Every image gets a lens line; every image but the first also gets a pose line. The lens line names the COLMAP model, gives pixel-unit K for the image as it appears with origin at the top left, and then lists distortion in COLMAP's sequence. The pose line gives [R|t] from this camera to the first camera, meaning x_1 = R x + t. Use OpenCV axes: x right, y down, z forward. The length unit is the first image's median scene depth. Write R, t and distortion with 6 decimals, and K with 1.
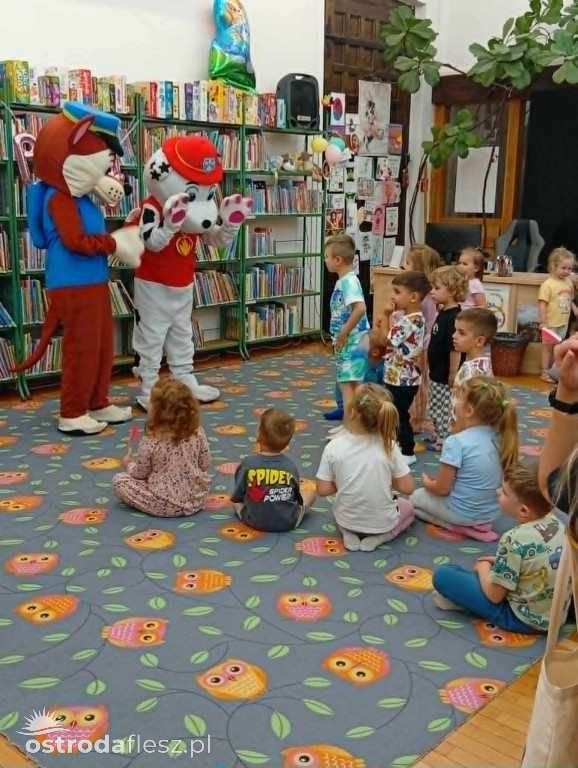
lens RADIAL K [[834.7, 0, 286.0], [0, 834.7, 381.7], [0, 0, 1]] dist [0.157067, -0.364302]
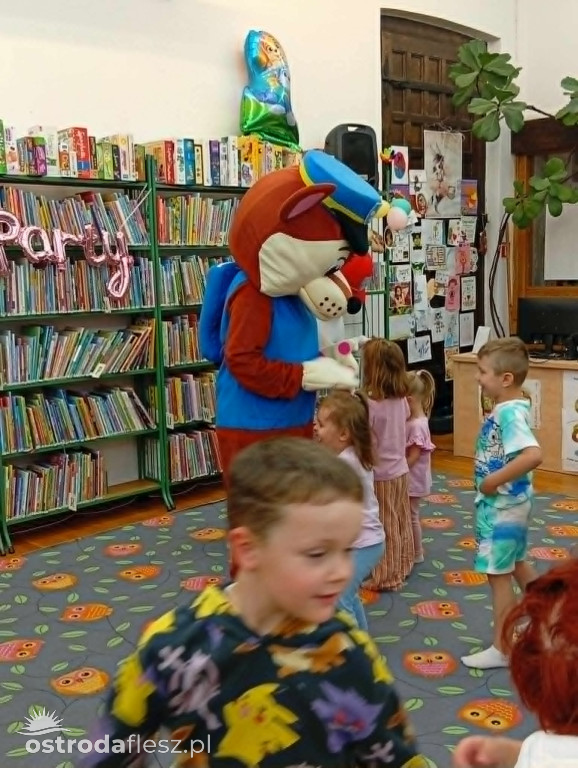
lens RADIAL K [[856.3, 0, 290.9], [0, 856.3, 392.7], [0, 0, 1]] dist [0.156480, -0.375425]
pose [[0.997584, -0.029961, -0.062677, 0.001364], [0.025816, 0.997490, -0.065940, -0.052431], [0.064495, 0.064162, 0.995853, 0.182957]]
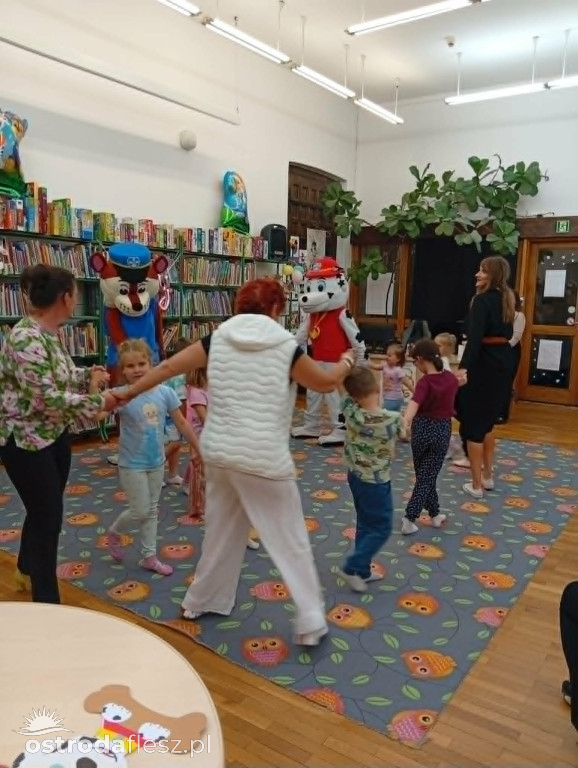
lens RADIAL K [[592.4, 0, 287.5], [0, 592.4, 383.3], [0, 0, 1]] dist [0.142218, -0.320014]
pose [[0.990765, -0.003825, 0.135536, -0.112634], [0.013531, 0.997401, -0.070762, -0.002116], [-0.134914, 0.071943, 0.988242, -0.045380]]
